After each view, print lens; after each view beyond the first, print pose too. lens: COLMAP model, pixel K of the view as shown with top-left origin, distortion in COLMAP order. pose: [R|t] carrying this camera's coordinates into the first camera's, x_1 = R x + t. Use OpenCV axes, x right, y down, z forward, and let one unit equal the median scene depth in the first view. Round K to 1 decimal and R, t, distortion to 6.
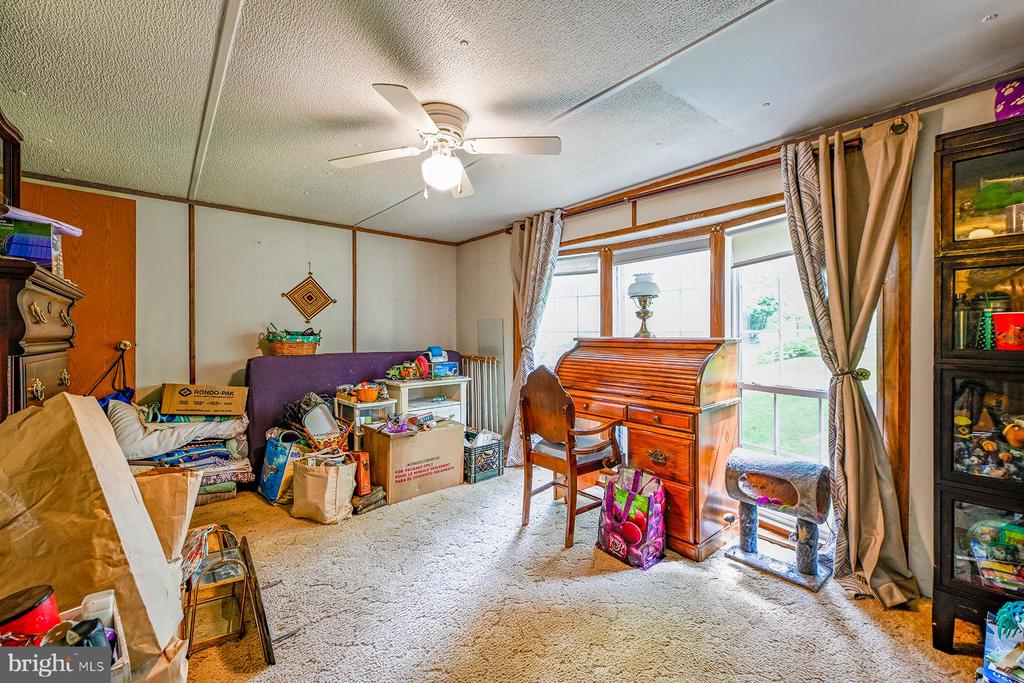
lens RADIAL K [[410.3, 0, 510.1], [0, 410.3, 331.6], [0, 0, 1]] dist [0.001381, 0.000114]
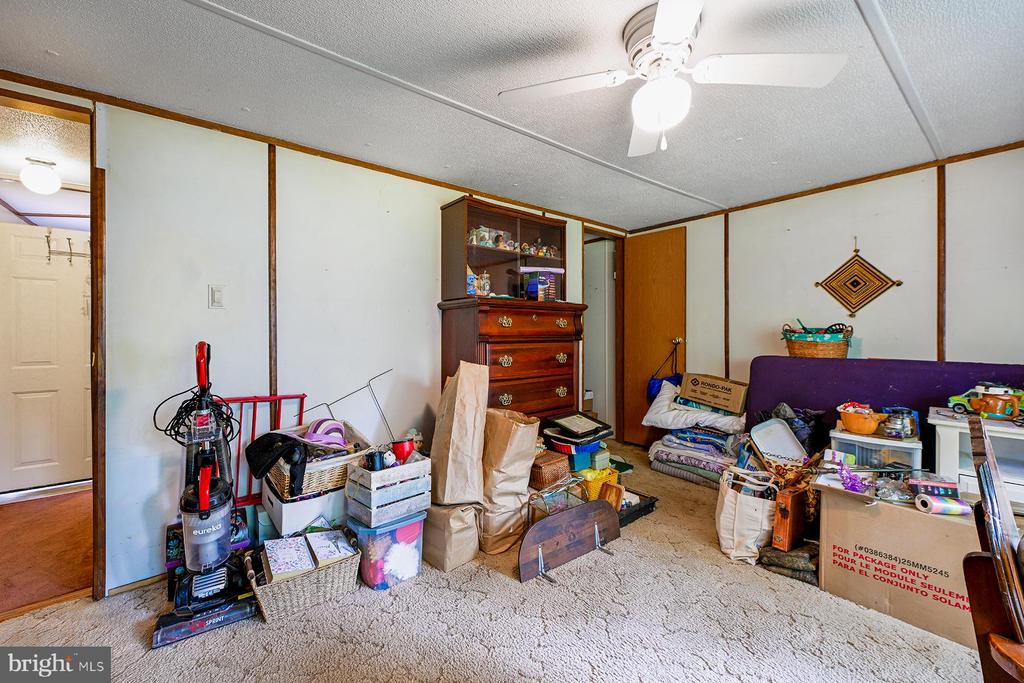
lens RADIAL K [[410.3, 0, 510.1], [0, 410.3, 331.6], [0, 0, 1]] dist [0.001381, 0.000114]
pose [[-0.034902, -0.001841, -0.999389, 0.370536], [0.008085, 0.999965, -0.002124, 0.003424], [0.999358, -0.008155, -0.034885, 0.503728]]
